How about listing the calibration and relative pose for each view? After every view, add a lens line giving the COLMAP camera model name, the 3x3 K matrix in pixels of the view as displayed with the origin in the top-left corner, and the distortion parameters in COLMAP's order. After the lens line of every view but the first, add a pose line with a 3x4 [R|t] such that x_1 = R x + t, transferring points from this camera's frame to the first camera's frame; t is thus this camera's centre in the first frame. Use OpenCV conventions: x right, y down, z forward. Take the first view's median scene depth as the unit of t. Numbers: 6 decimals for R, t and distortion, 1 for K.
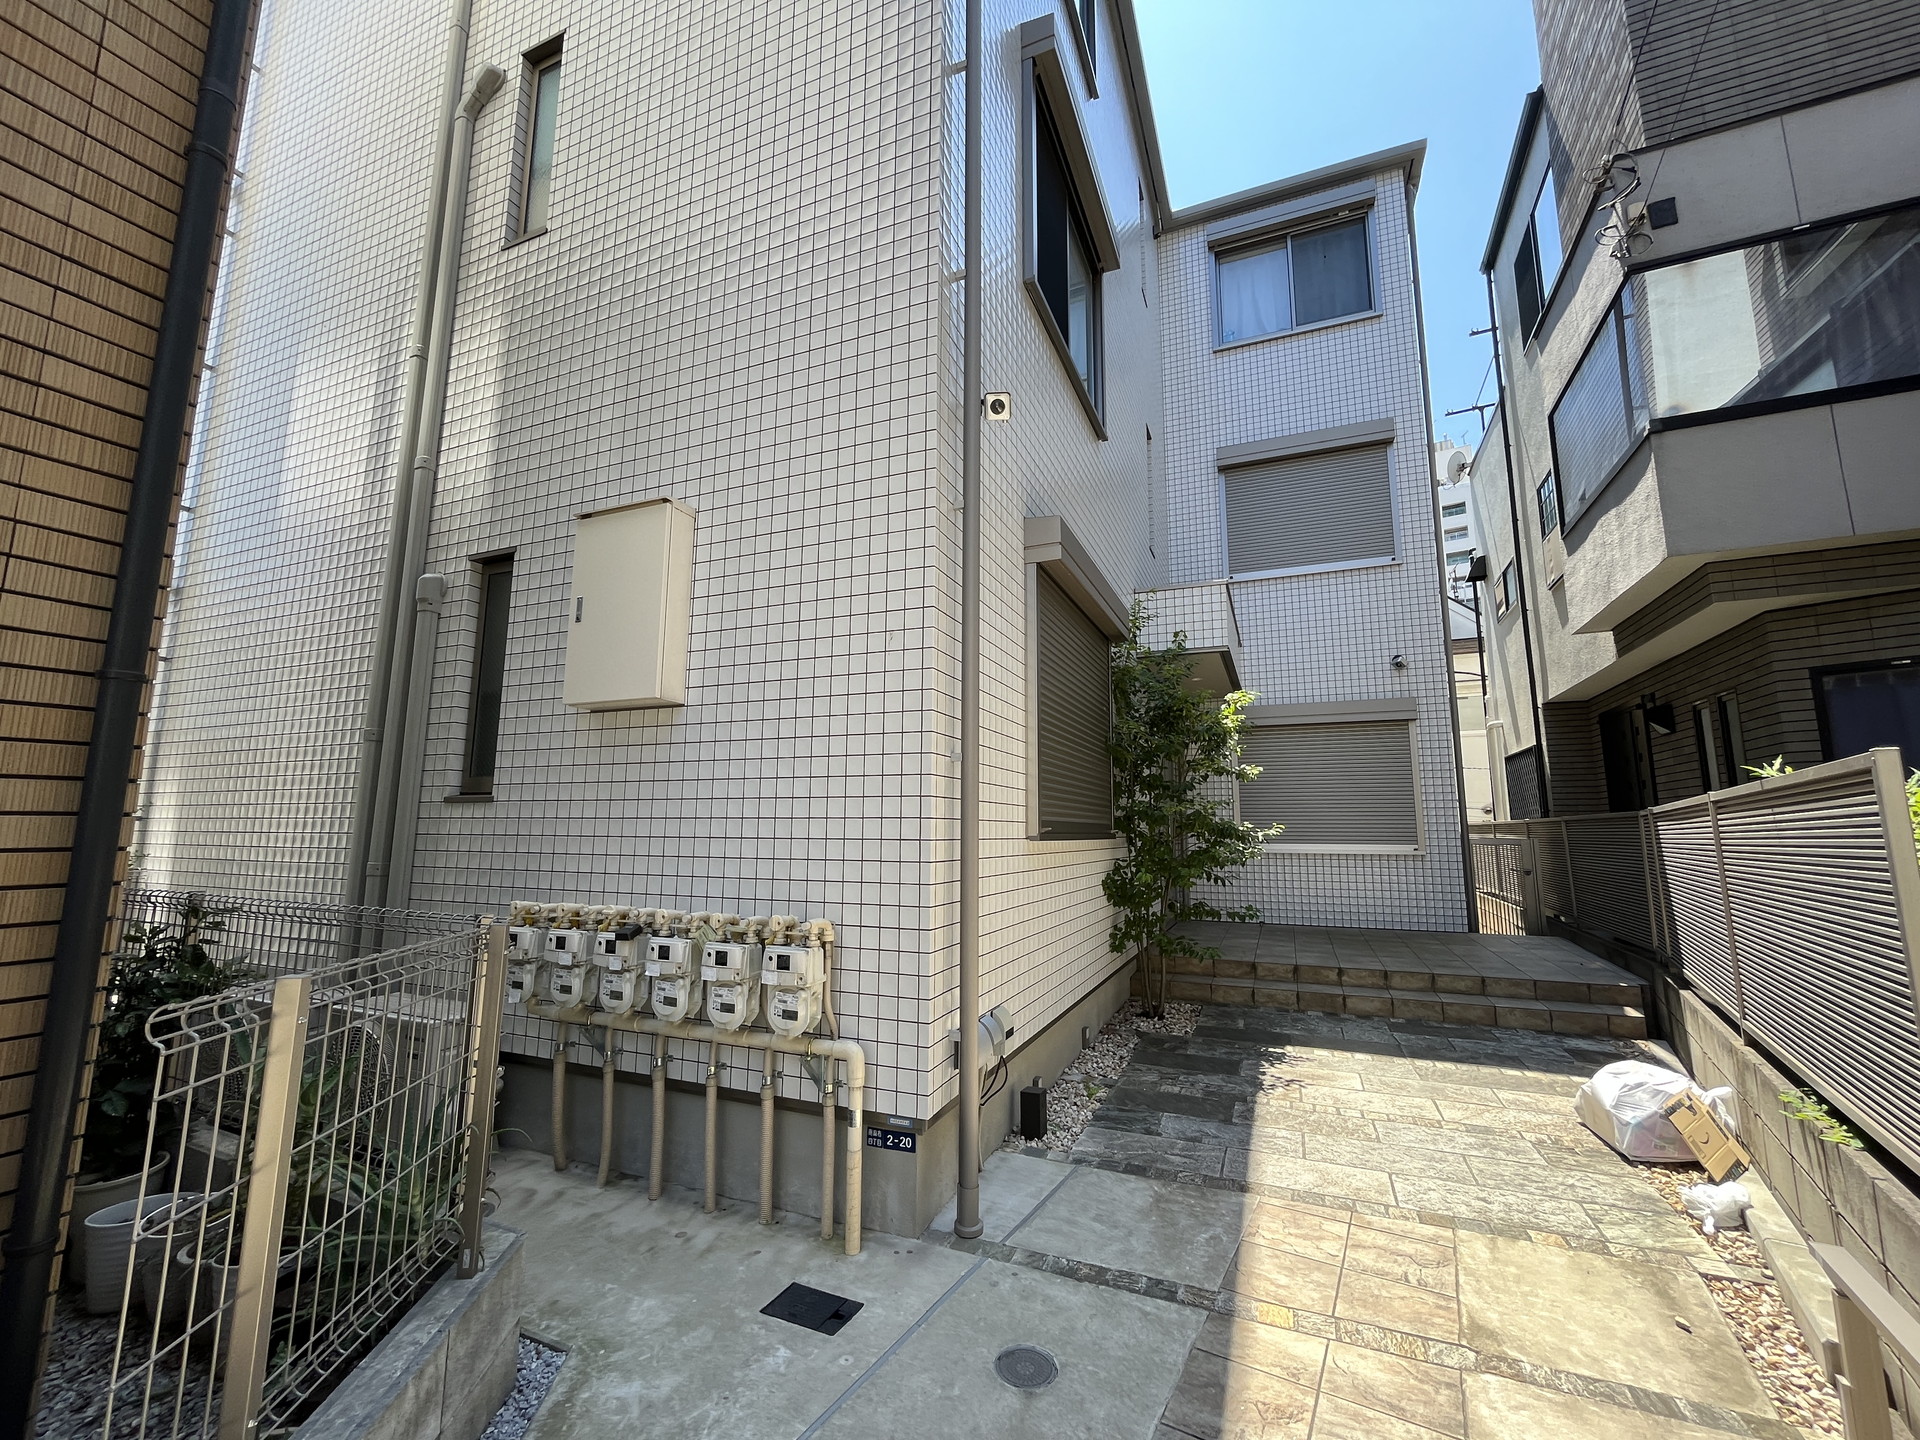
lens RADIAL K [[780.4, 0, 958.3], [0, 780.4, 718.5], [0, 0, 1]] dist [-0.001710, -0.000099]
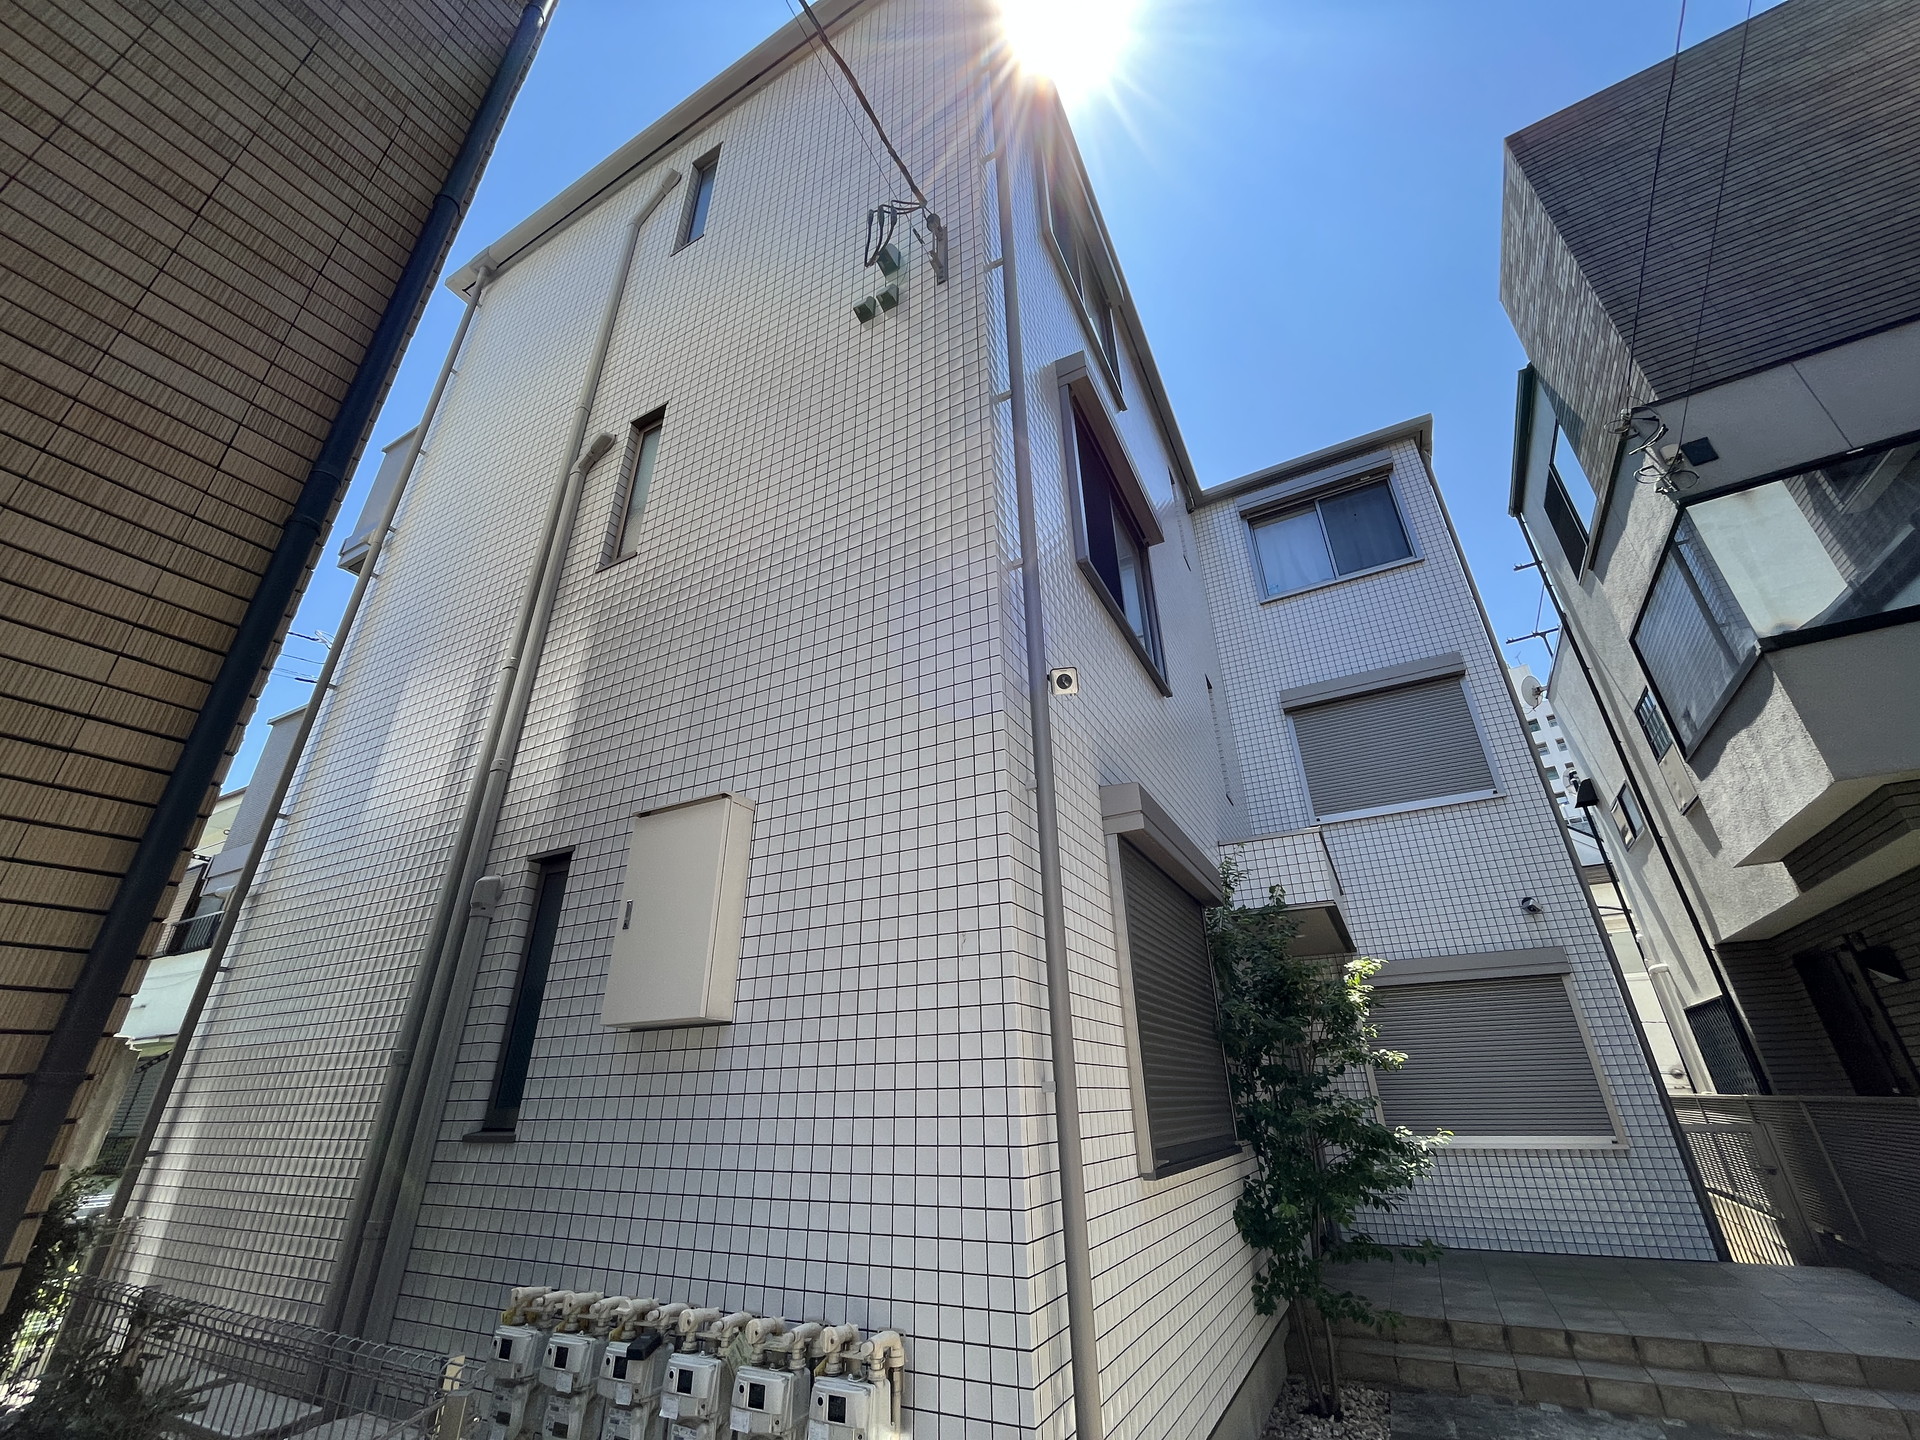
lens RADIAL K [[780.4, 0, 958.1], [0, 780.4, 717.4], [0, 0, 1]] dist [-0.001710, -0.000099]
pose [[0.995209, -0.062360, -0.075300, -0.008244], [0.036110, 0.950169, -0.309637, -0.049770], [0.090856, 0.305435, 0.947869, 0.067962]]
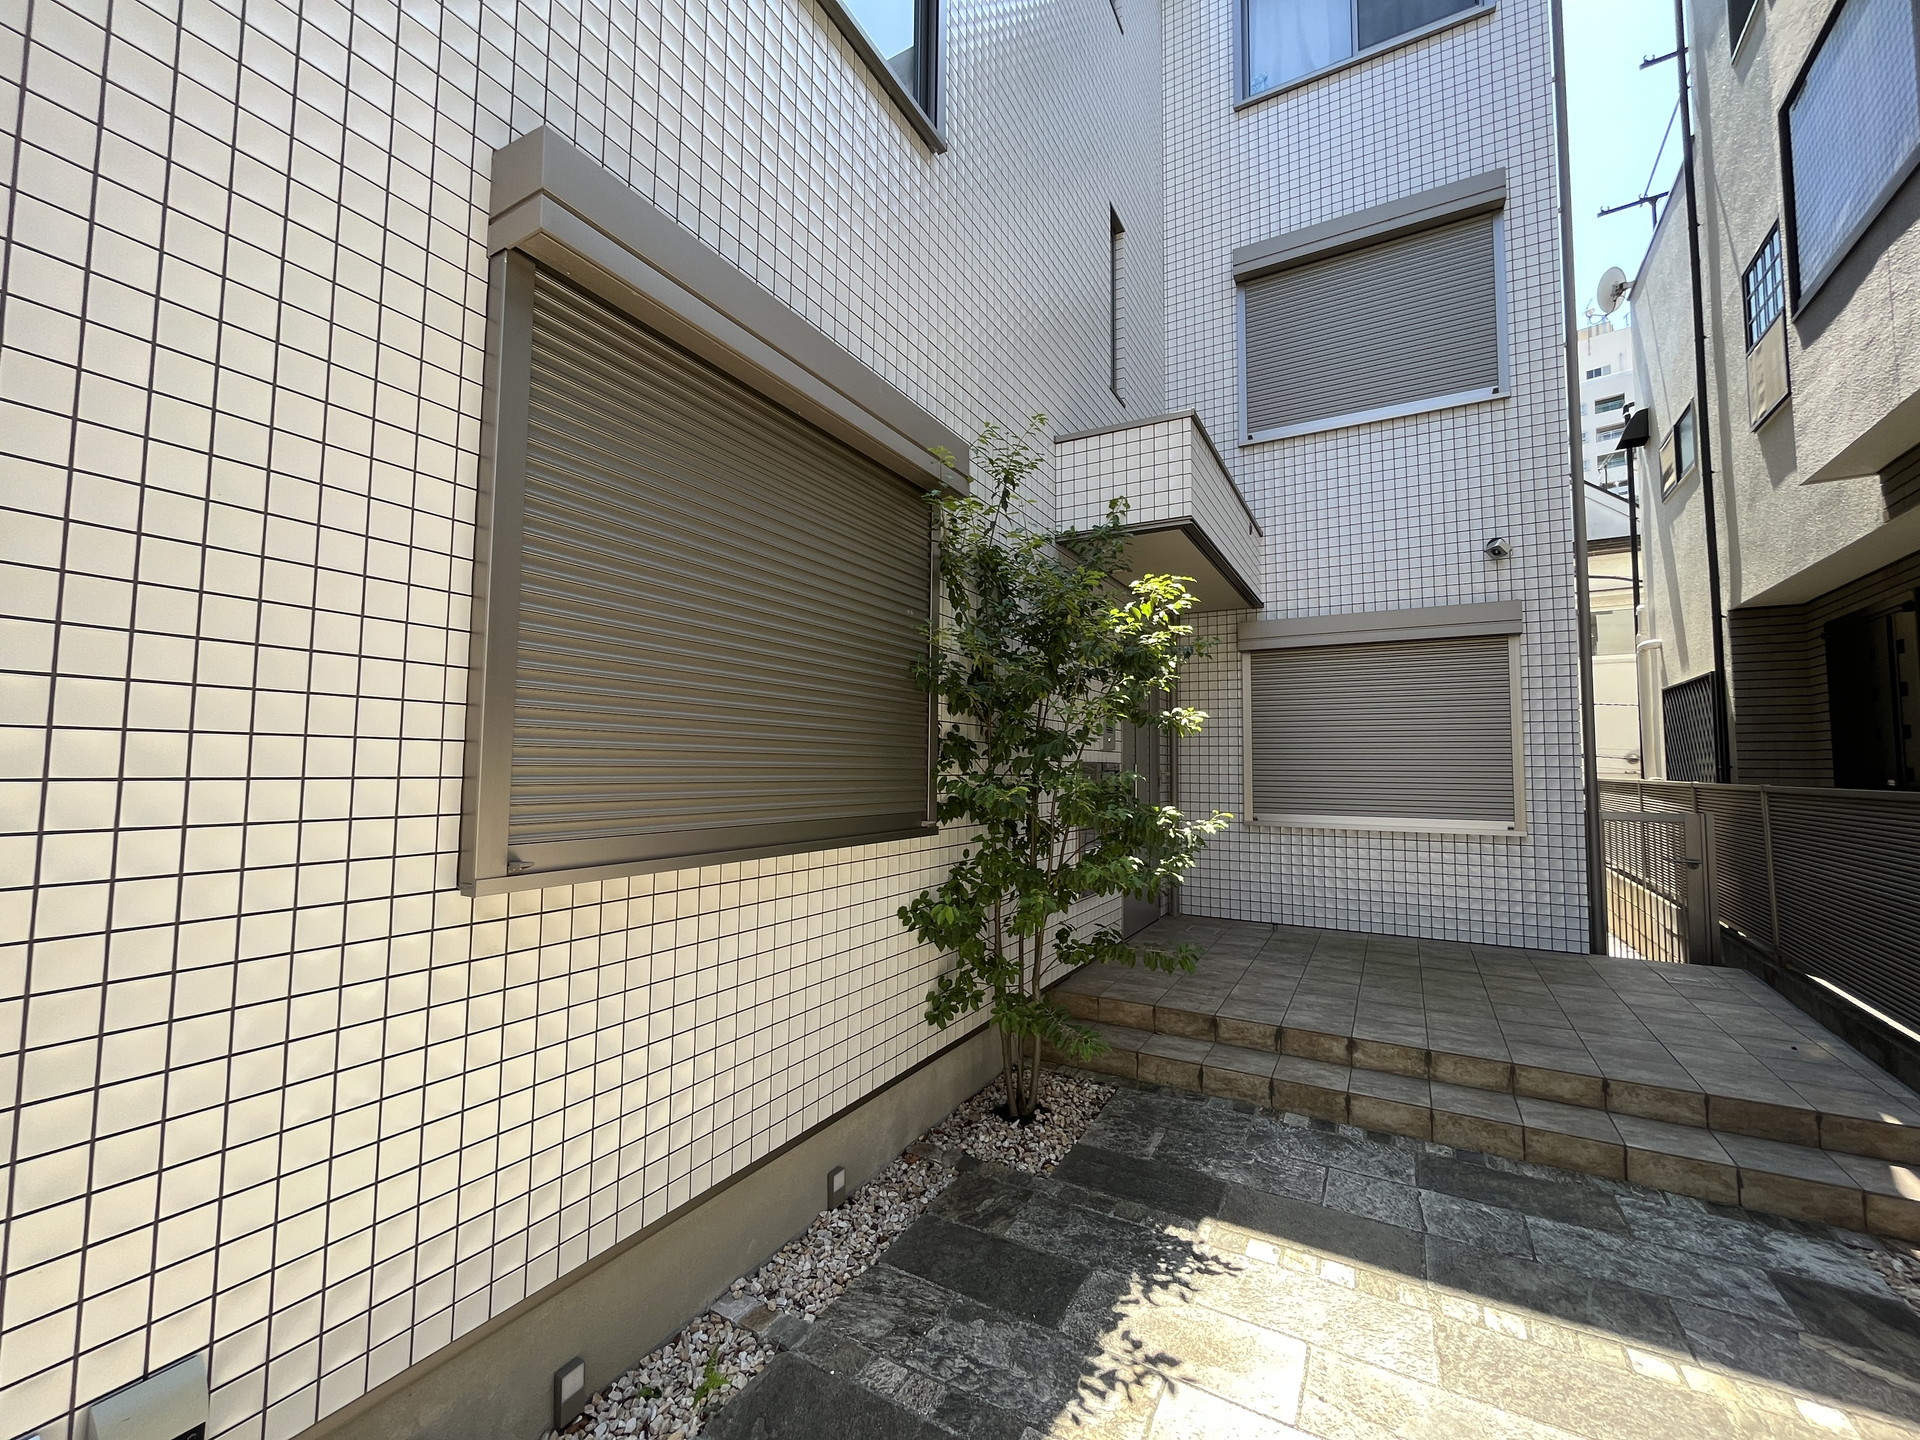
lens RADIAL K [[780.4, 0, 958.4], [0, 780.4, 718.3], [0, 0, 1]] dist [-0.001710, -0.000099]
pose [[0.992809, -0.004188, -0.119637, 0.377692], [0.013788, 0.996737, 0.079526, 0.025963], [0.118914, -0.080604, 0.989627, 0.555740]]
